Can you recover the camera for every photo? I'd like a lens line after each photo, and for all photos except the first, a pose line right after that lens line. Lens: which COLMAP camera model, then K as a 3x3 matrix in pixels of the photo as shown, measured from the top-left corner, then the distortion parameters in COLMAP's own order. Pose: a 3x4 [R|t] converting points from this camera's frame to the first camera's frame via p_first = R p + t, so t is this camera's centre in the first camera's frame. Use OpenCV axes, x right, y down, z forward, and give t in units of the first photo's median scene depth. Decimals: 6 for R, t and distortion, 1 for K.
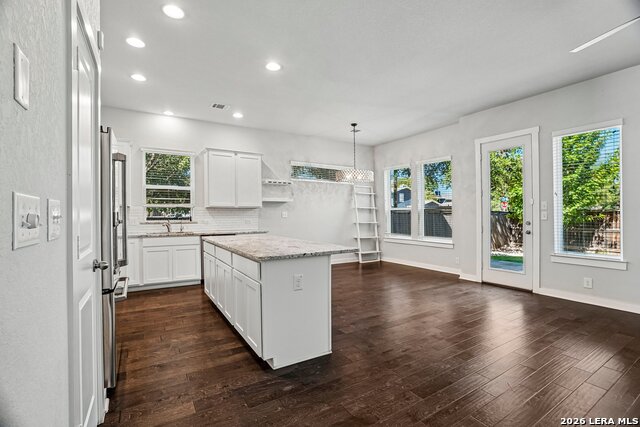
lens RADIAL K [[295.0, 0, 321.0], [0, 295.0, 211.2], [0, 0, 1]] dist [-0.057426, 0.016340]
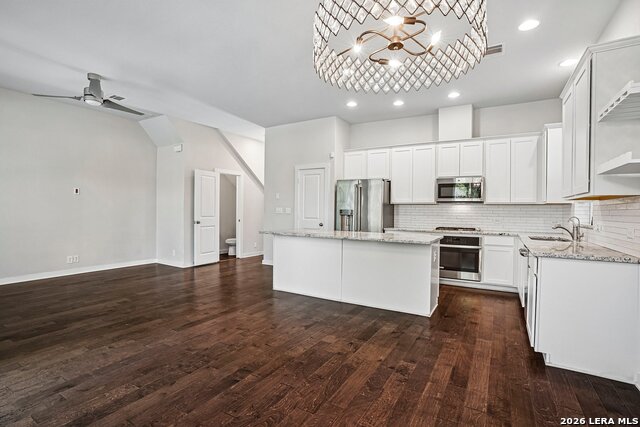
lens RADIAL K [[307.2, 0, 320.1], [0, 307.2, 212.8], [0, 0, 1]] dist [-0.047736, 0.013214]
pose [[-0.885789, -0.004908, -0.464062, 0.287015], [-0.004676, 0.999988, -0.001651, 0.013494], [0.464064, 0.000707, -0.885801, 1.238240]]
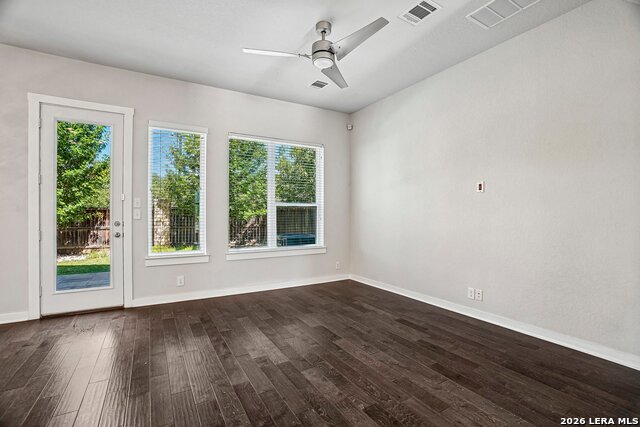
lens RADIAL K [[295.0, 0, 321.1], [0, 295.0, 213.6], [0, 0, 1]] dist [-0.057426, 0.016340]
pose [[0.017164, -0.001667, 0.999851, -0.057953], [-0.013878, 0.999902, 0.001906, 0.002764], [-0.999756, -0.013909, 0.017139, 0.330583]]
